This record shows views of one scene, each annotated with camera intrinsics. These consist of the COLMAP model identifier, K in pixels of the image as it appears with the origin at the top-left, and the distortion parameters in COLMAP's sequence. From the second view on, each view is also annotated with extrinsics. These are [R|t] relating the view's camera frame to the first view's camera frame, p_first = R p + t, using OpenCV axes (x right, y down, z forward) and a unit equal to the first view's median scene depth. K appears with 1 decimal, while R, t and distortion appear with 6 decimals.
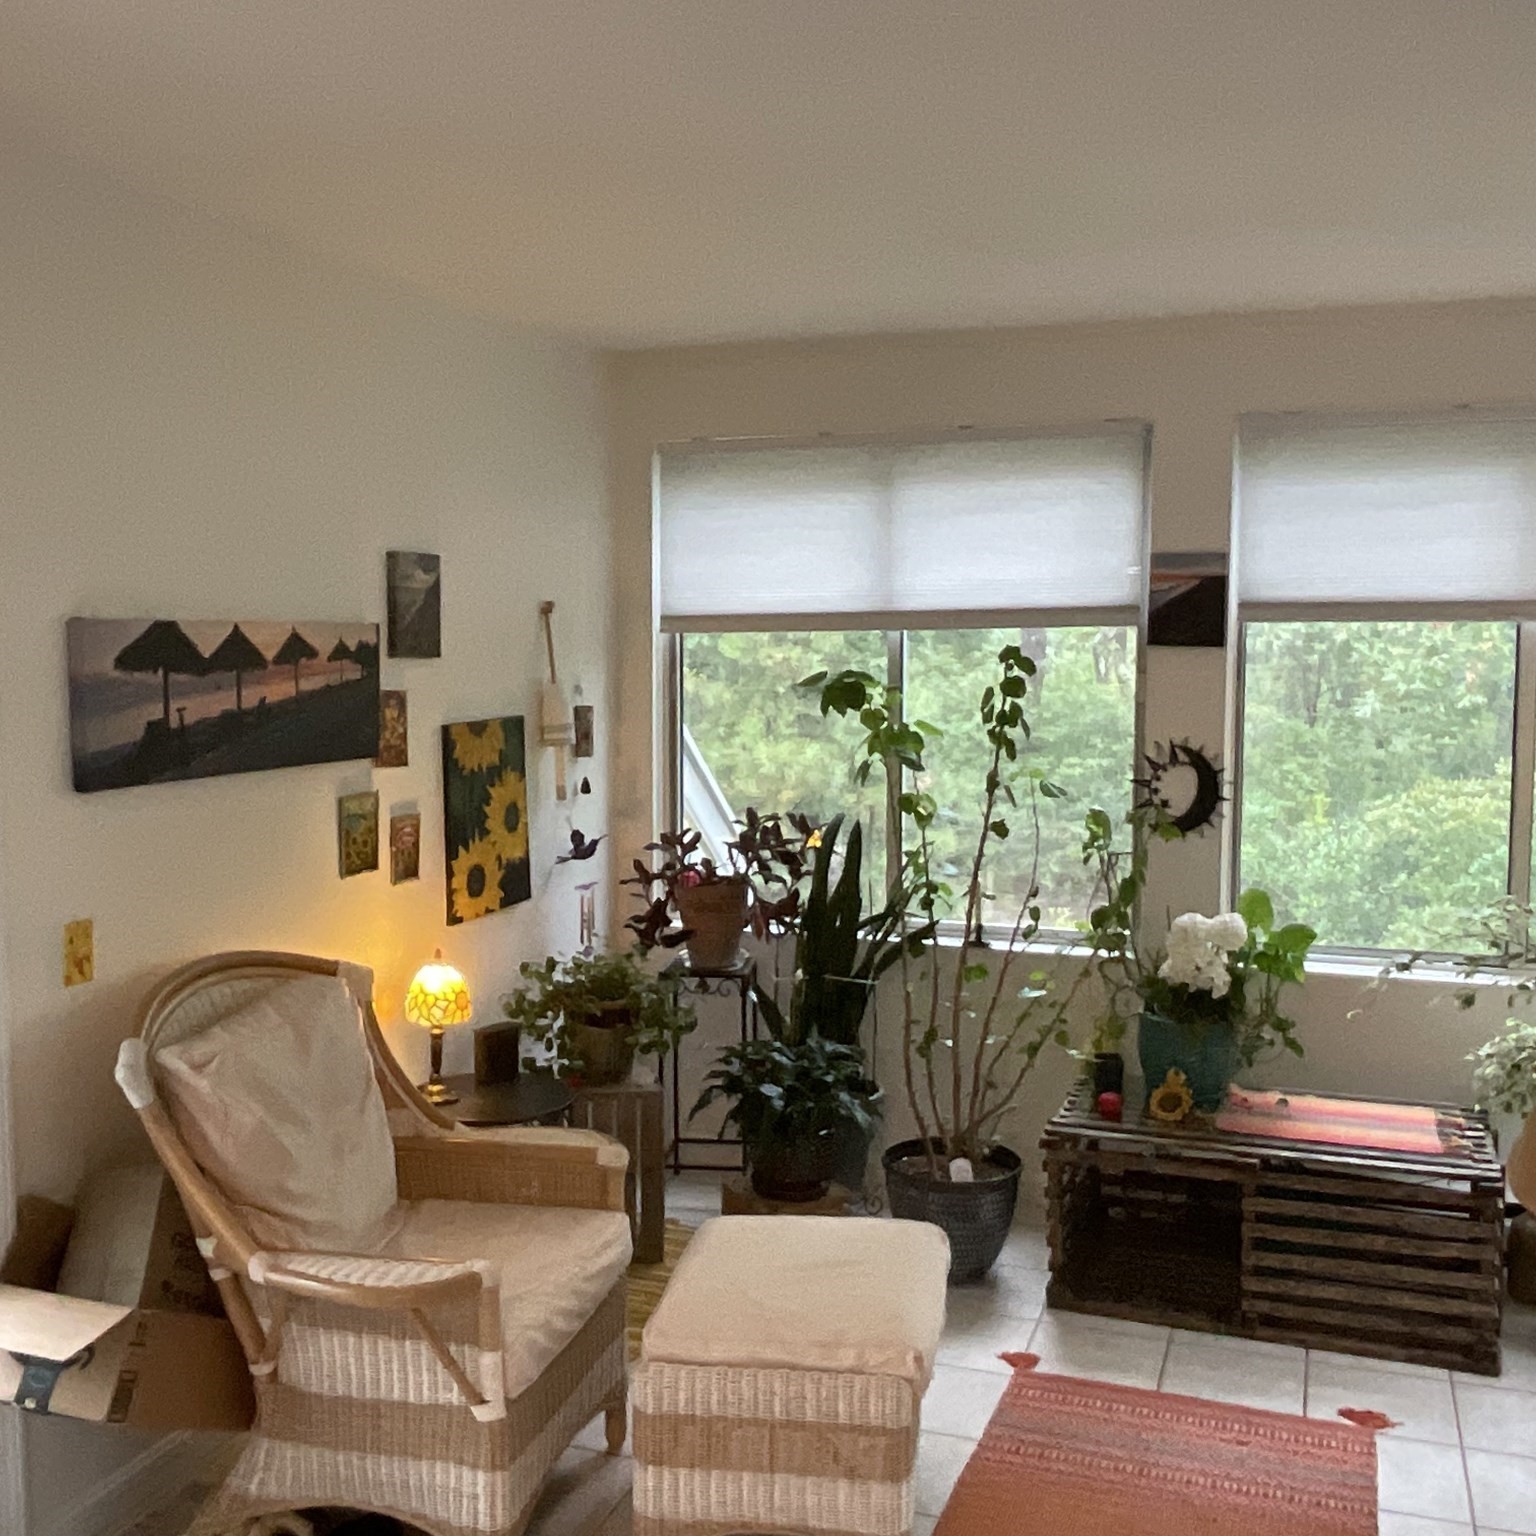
lens RADIAL K [[1619.4, 0, 772.5], [0, 1619.4, 768.6], [0, 0, 1]] dist [0.008464, 0.000000]
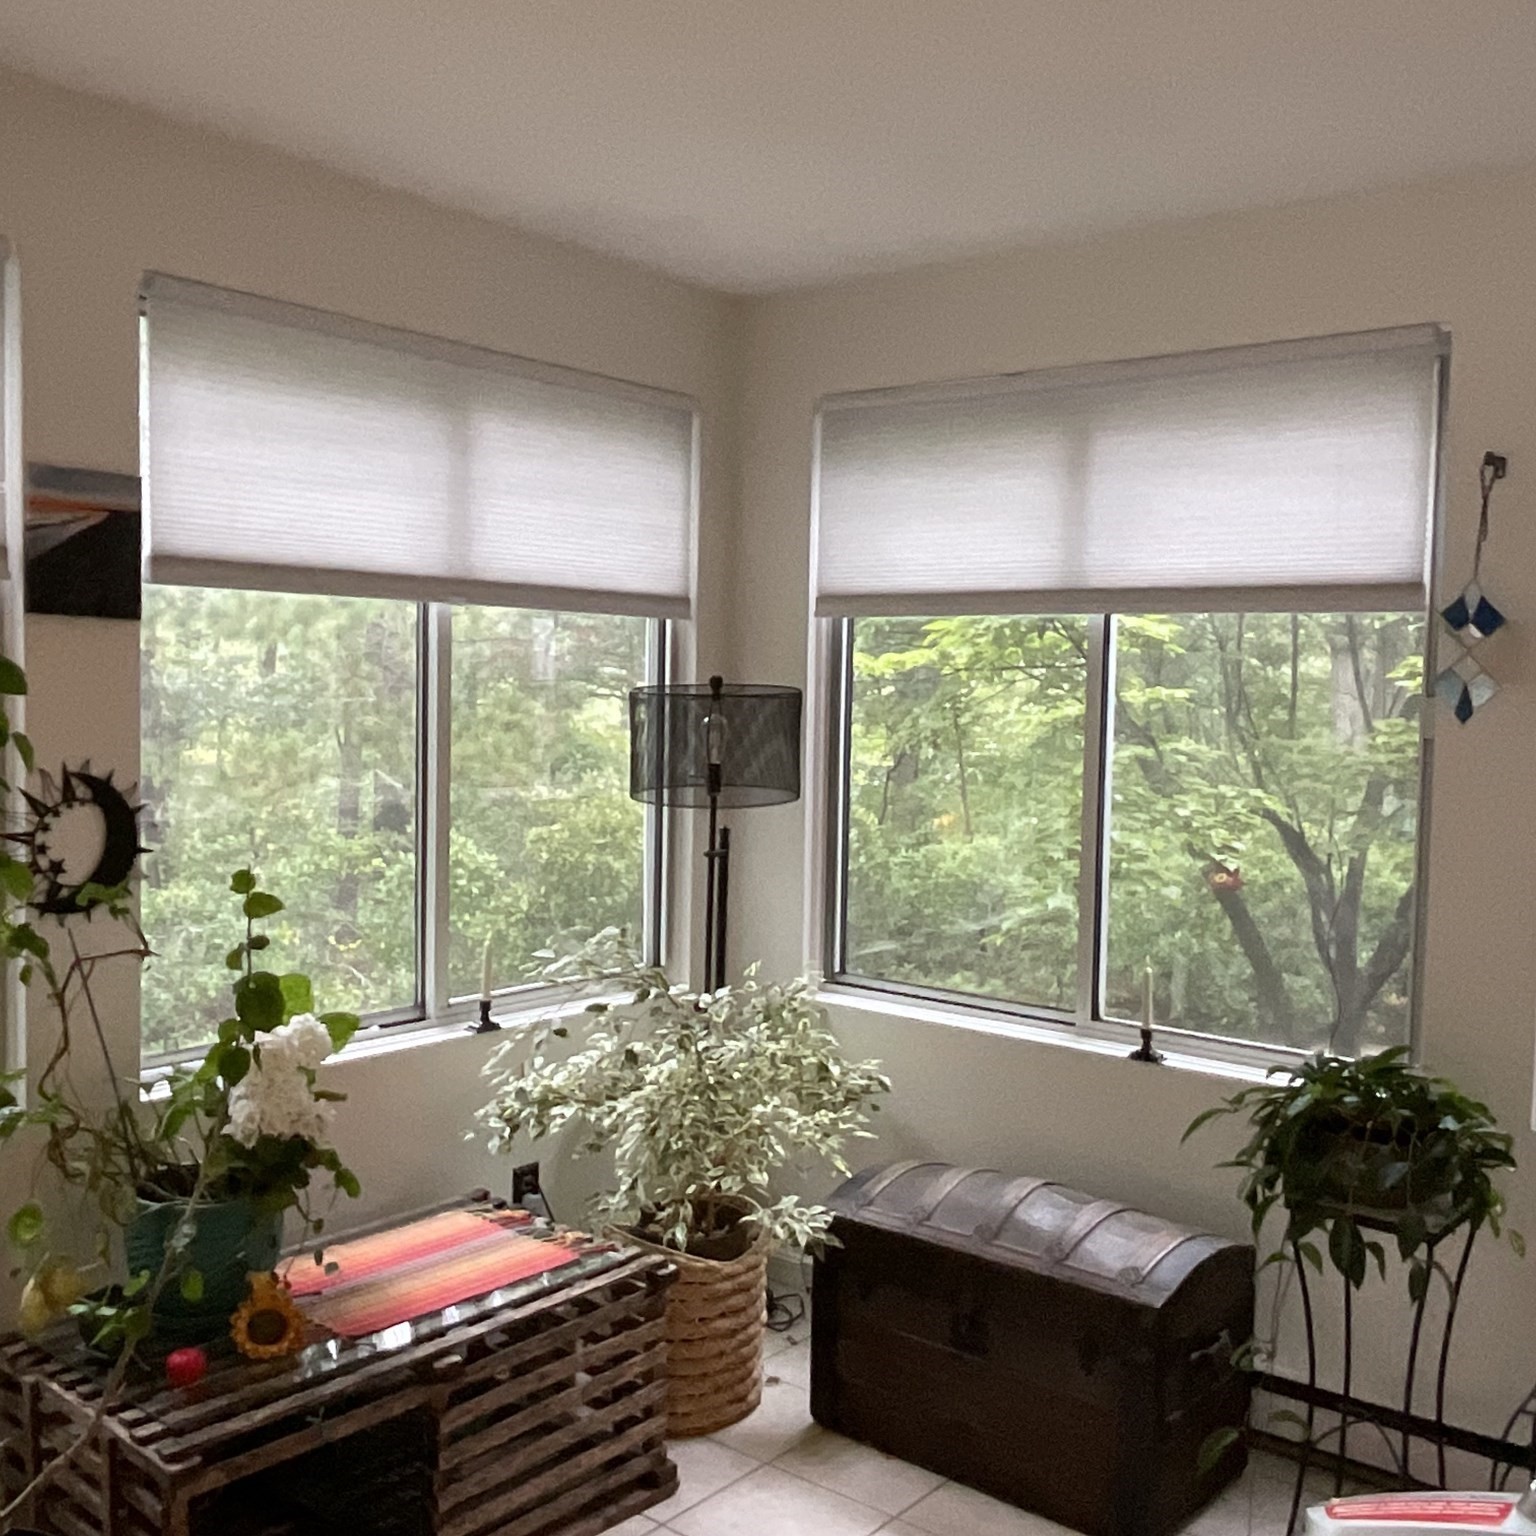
lens RADIAL K [[1619.4, 0, 771.5], [0, 1619.4, 774.4], [0, 0, 1]] dist [0.008464, 0.000000]
pose [[0.317881, -0.058646, 0.946315, -0.263557], [0.034447, 0.998141, 0.050286, -0.036569], [-0.947505, 0.016613, 0.319310, 0.542951]]
